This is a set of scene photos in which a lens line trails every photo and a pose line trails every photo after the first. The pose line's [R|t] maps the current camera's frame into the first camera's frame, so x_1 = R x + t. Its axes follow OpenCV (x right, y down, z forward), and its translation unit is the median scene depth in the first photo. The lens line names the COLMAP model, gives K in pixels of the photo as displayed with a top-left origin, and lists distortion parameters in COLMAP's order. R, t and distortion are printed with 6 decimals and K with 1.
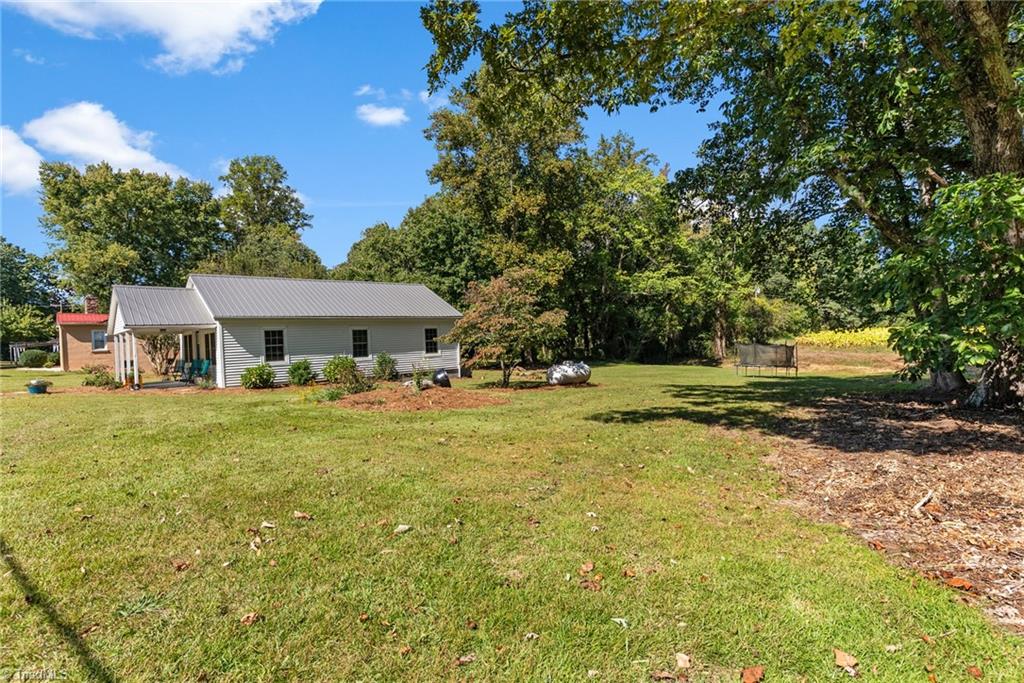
lens RADIAL K [[500.0, 0, 513.0], [0, 500.0, 342.0], [0, 0, 1]] dist [-0.000665, -0.000451]
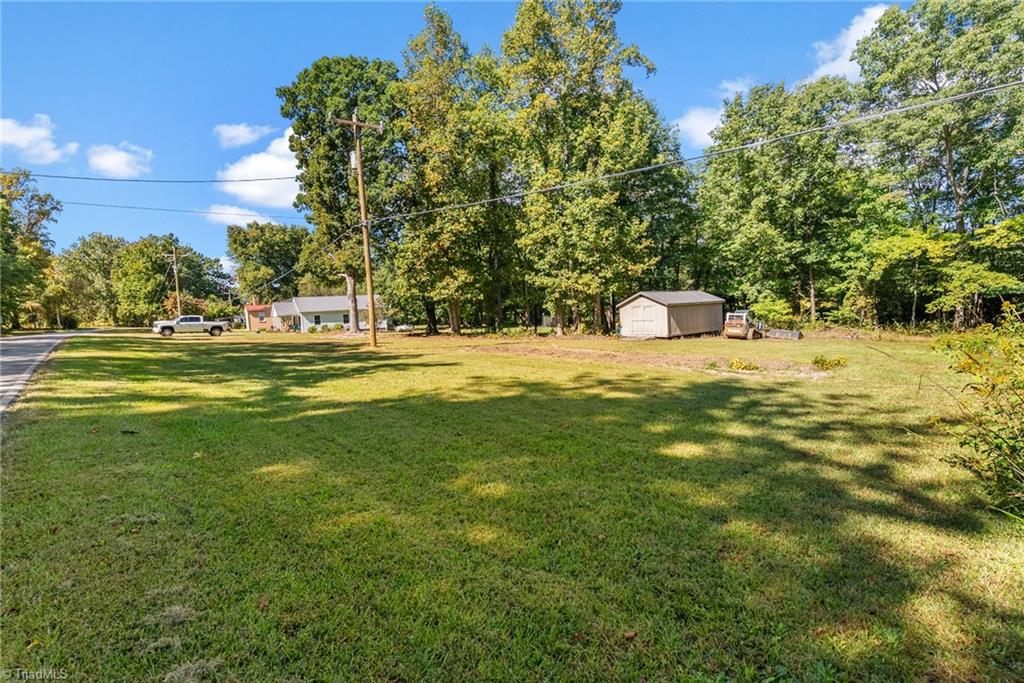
lens RADIAL K [[500.0, 0, 511.3], [0, 500.0, 339.5], [0, 0, 1]] dist [-0.000665, -0.000451]
pose [[0.982021, -0.000011, -0.188774, 0.751922], [0.011641, 0.998100, 0.060499, -0.026796], [0.188415, -0.061609, 0.980155, -1.072304]]
